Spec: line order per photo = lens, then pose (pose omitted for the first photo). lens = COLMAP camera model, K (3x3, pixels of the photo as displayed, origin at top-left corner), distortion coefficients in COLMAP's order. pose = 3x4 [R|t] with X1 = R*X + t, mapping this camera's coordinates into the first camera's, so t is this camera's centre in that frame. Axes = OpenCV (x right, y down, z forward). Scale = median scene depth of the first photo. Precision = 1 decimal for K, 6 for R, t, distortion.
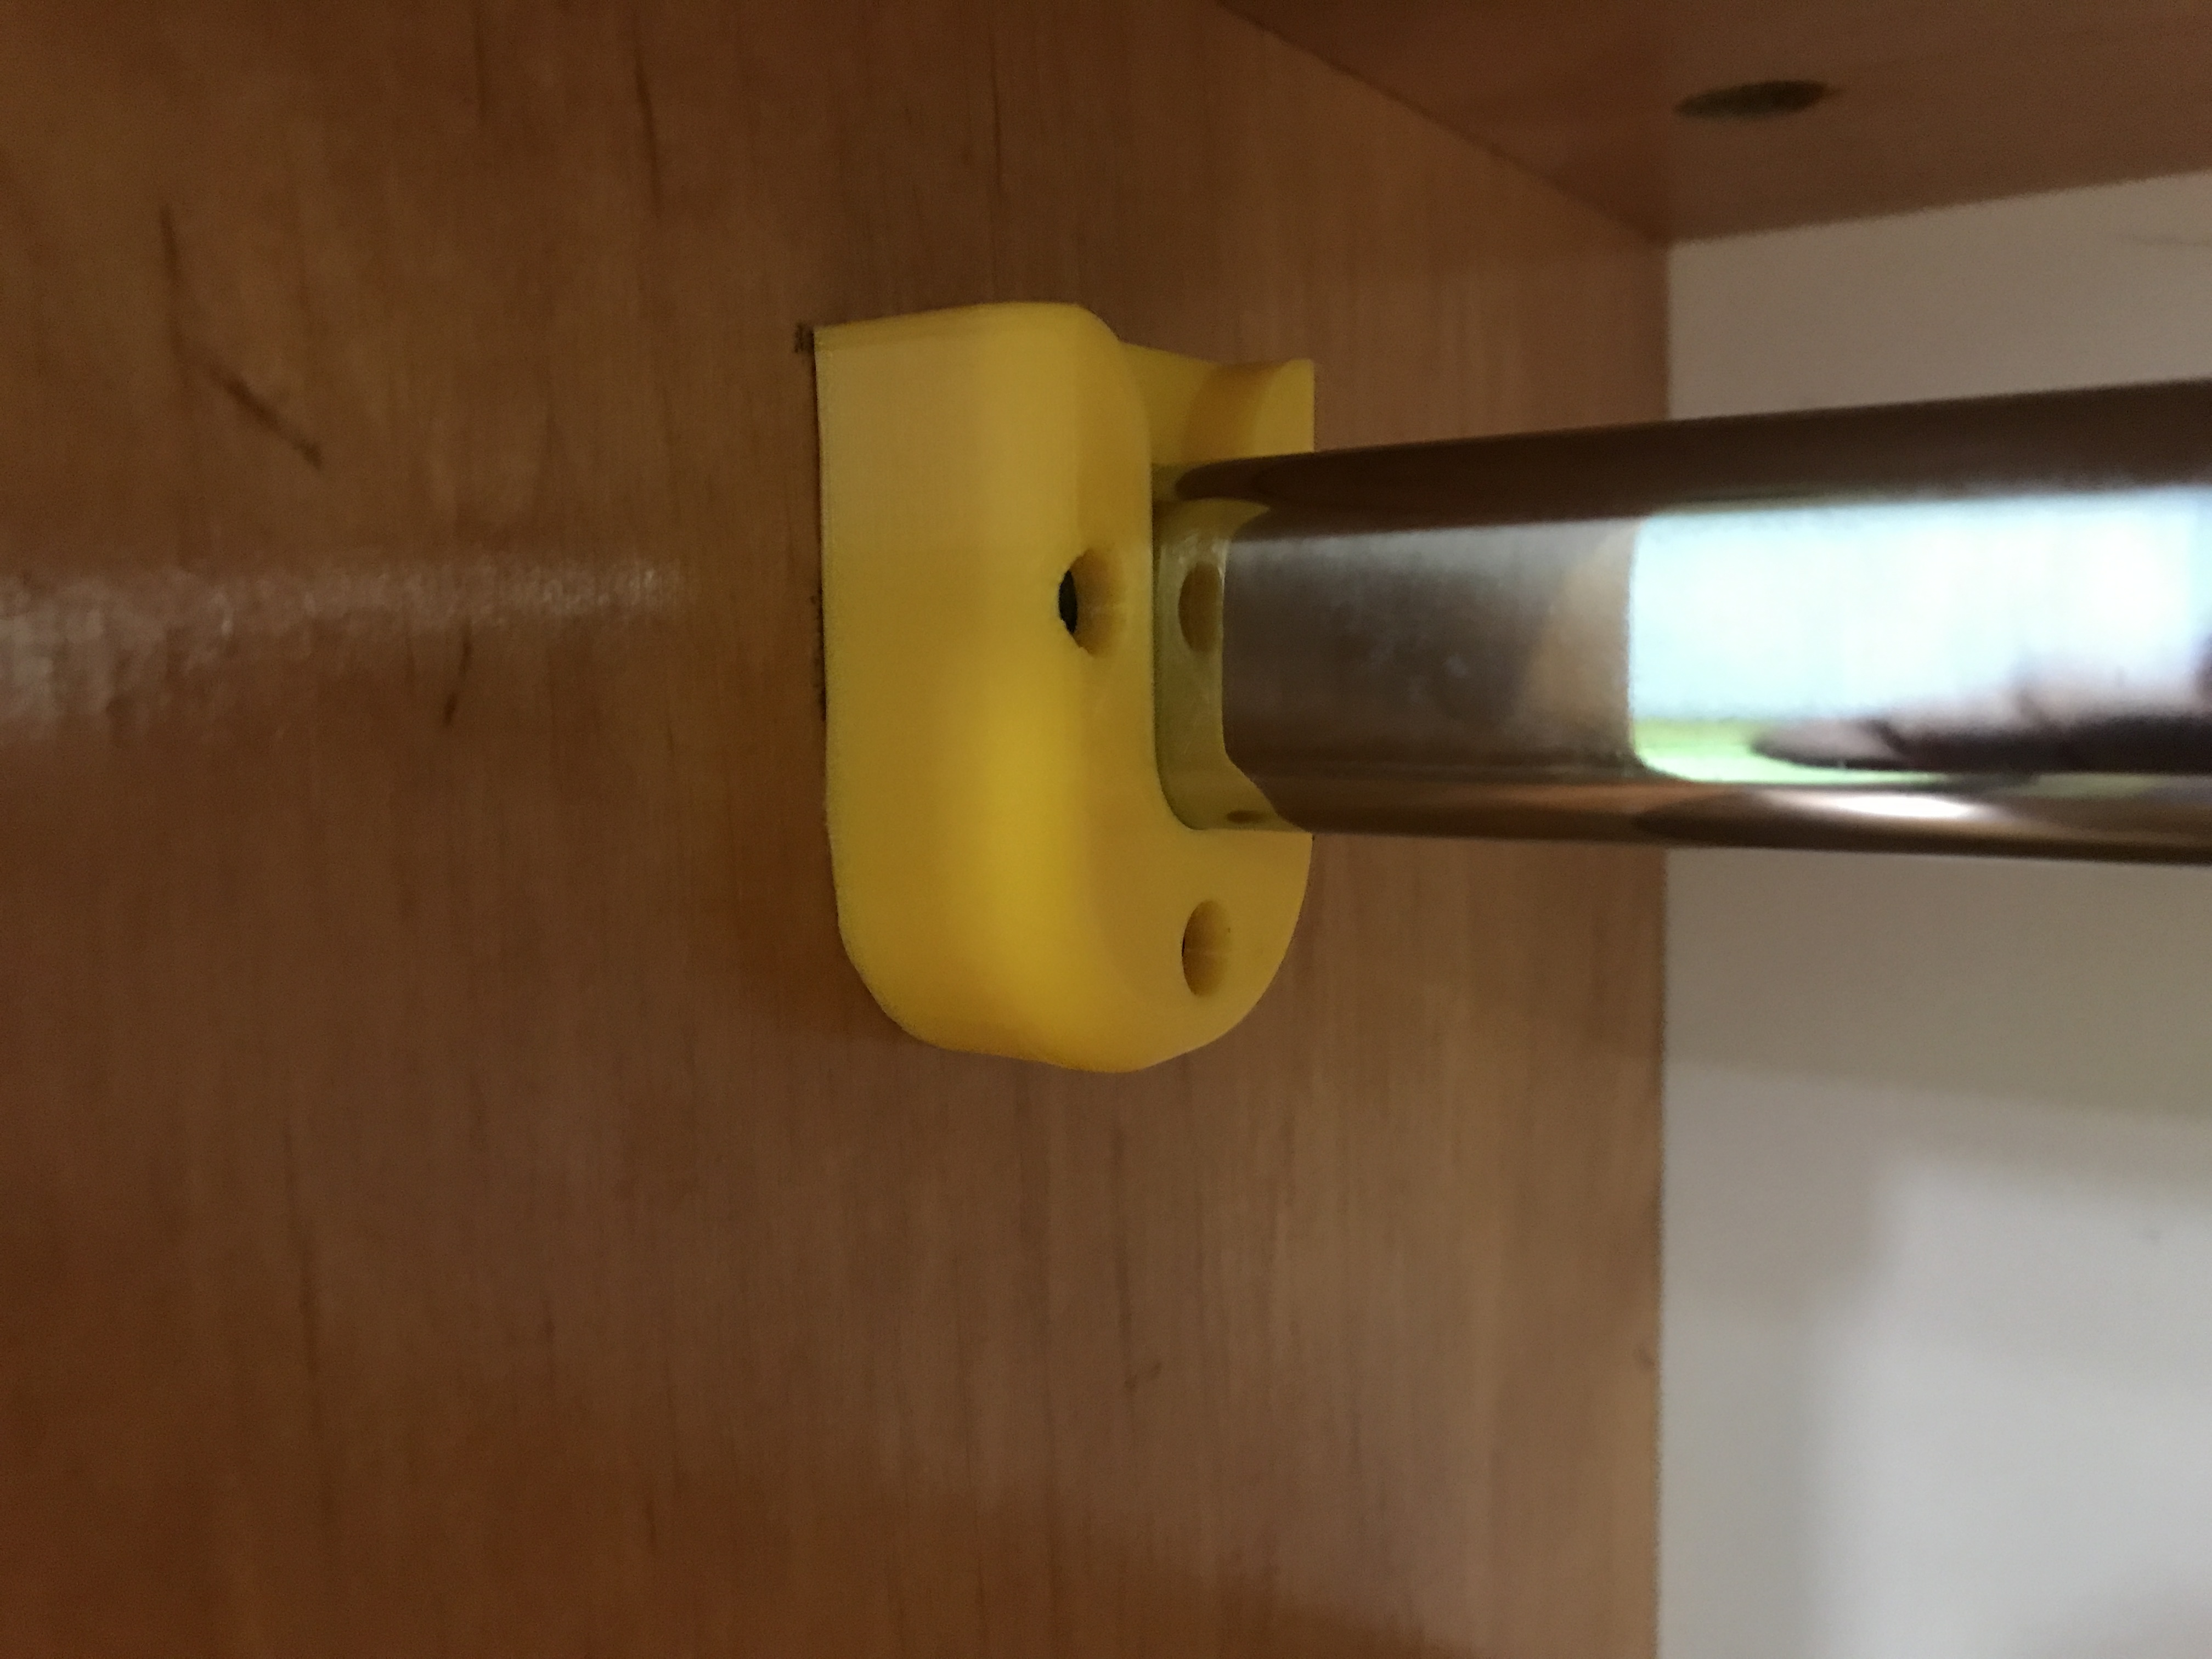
lens RADIAL K [[1811.2, 0, 1106.7], [0, 1811.2, 833.5], [0, 0, 1]] dist [0.016634, -0.017263]
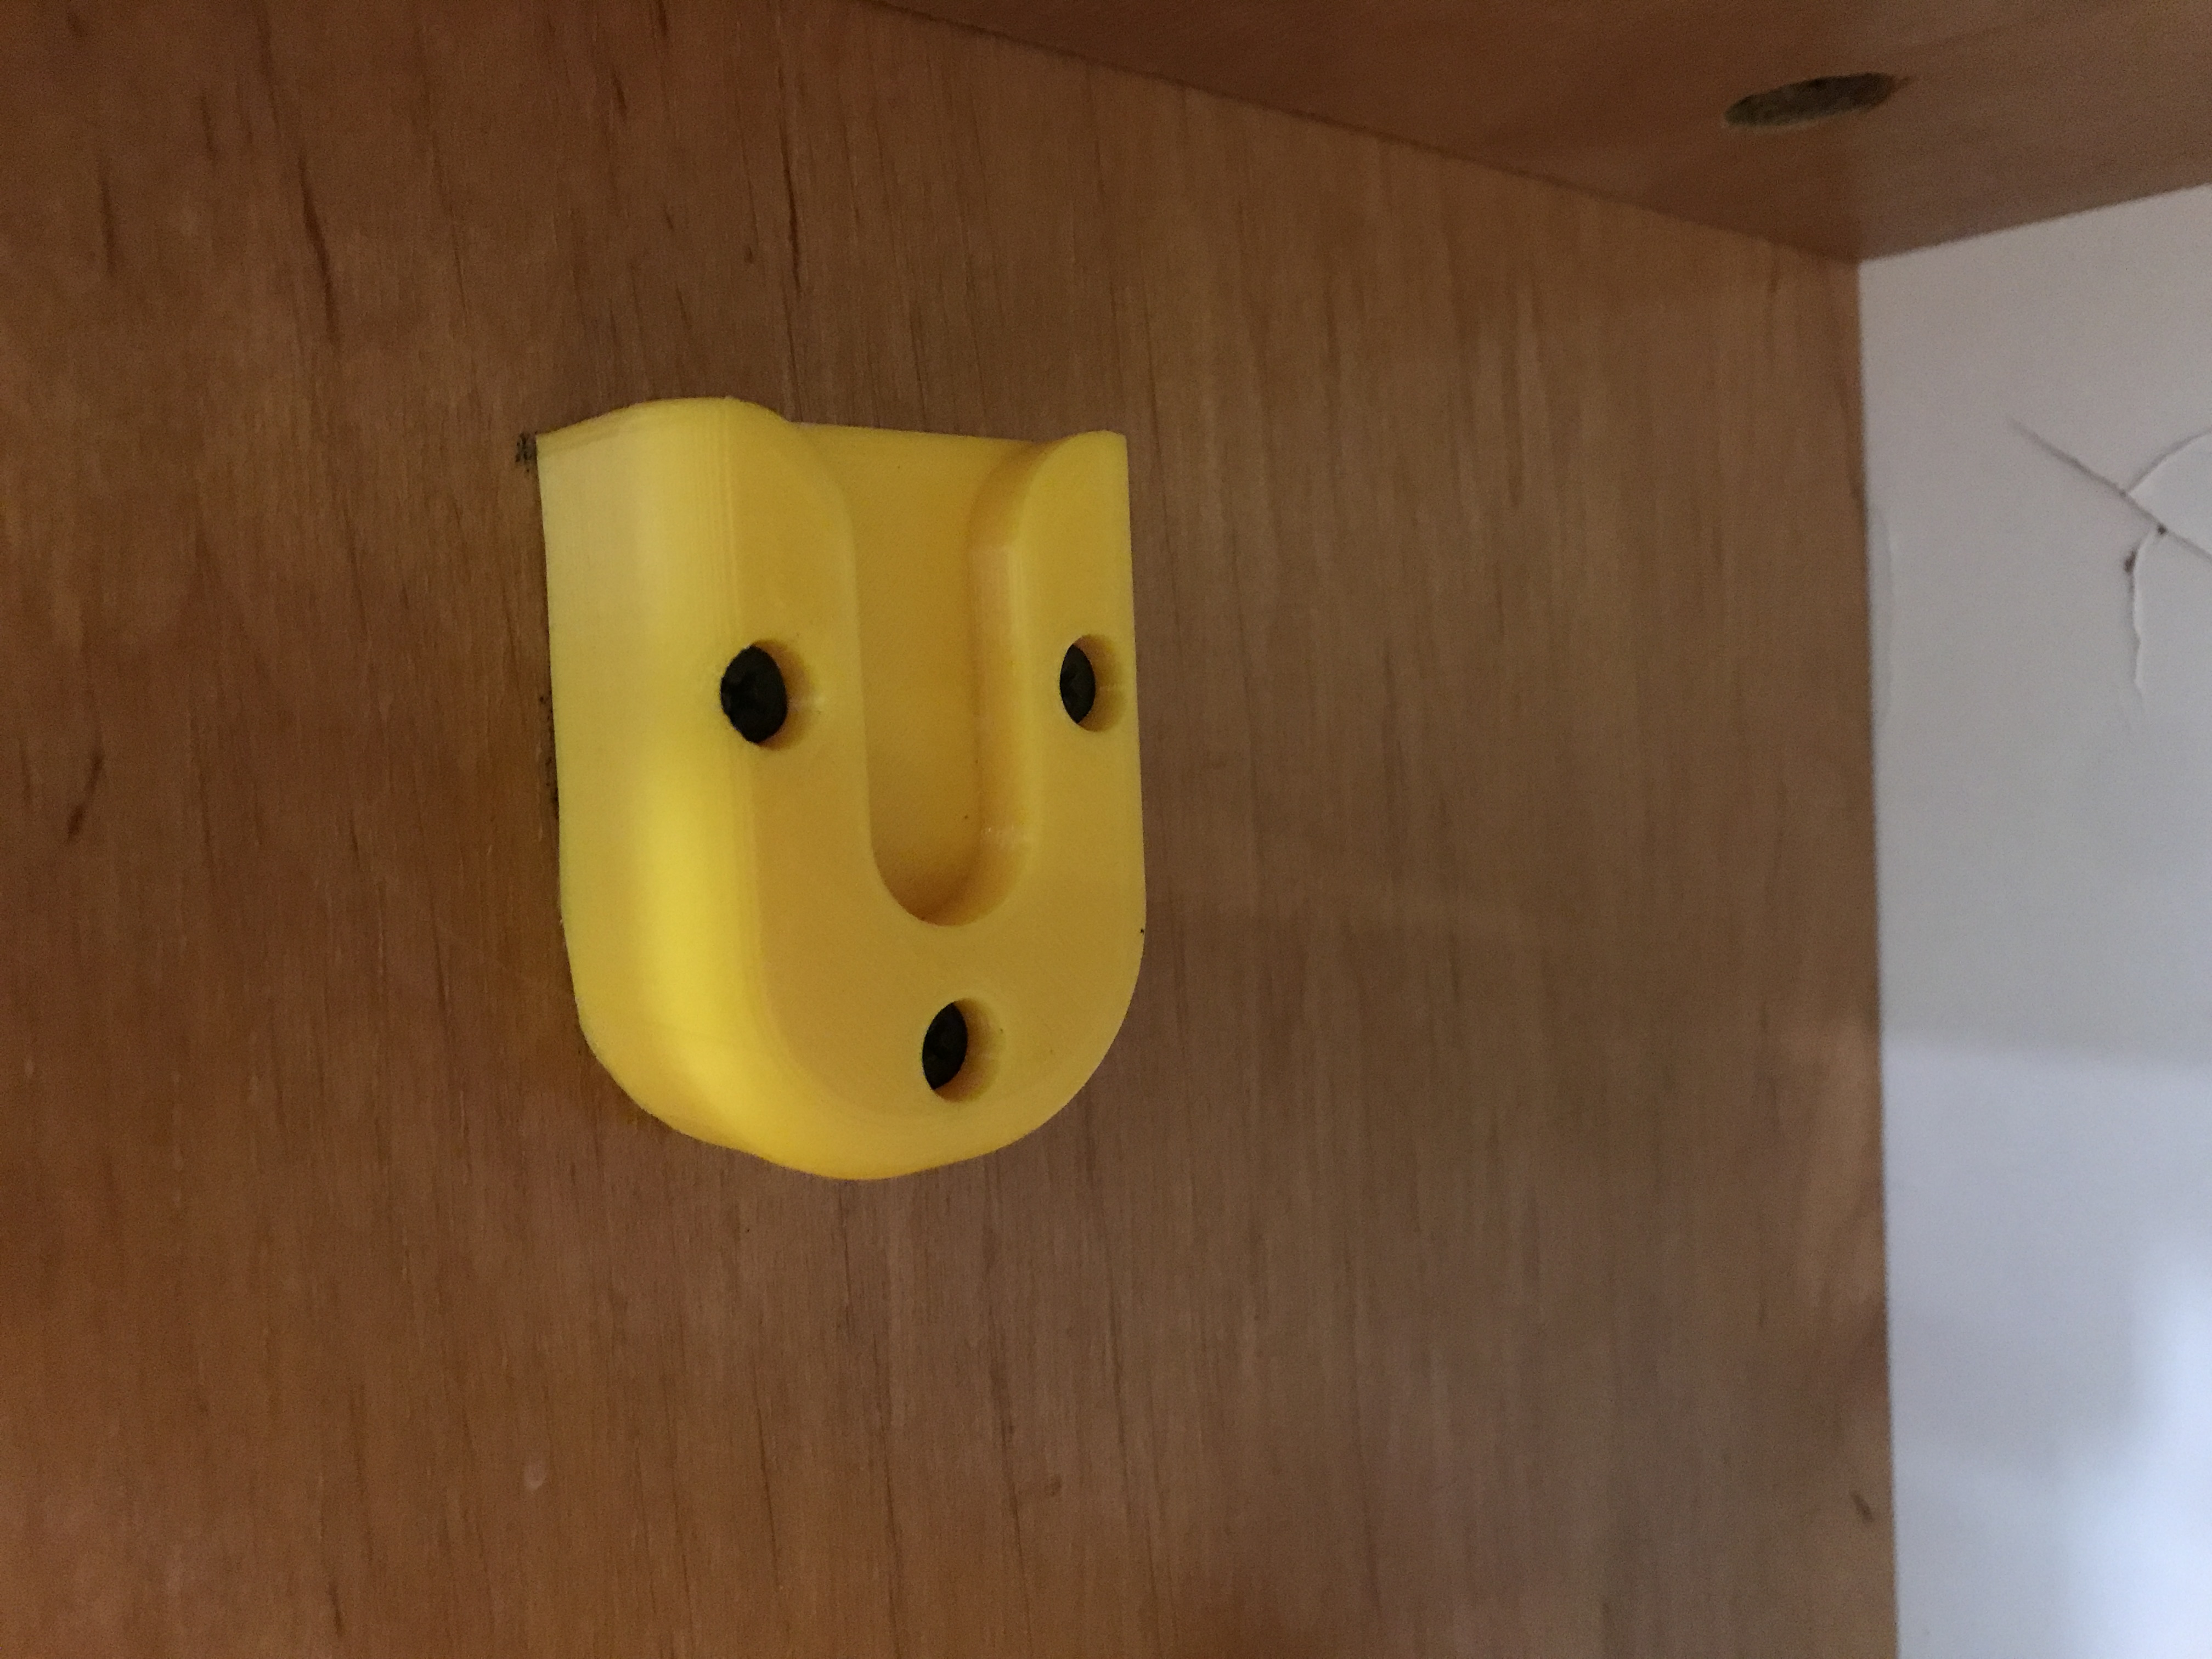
lens RADIAL K [[1811.2, 0, 1106.9], [0, 1811.2, 825.1], [0, 0, 1]] dist [0.016634, -0.017263]
pose [[0.966299, -0.010183, -0.257219, 0.409543], [-0.000325, 0.999168, -0.040778, -0.018150], [0.257421, 0.039487, 0.965492, 0.102511]]
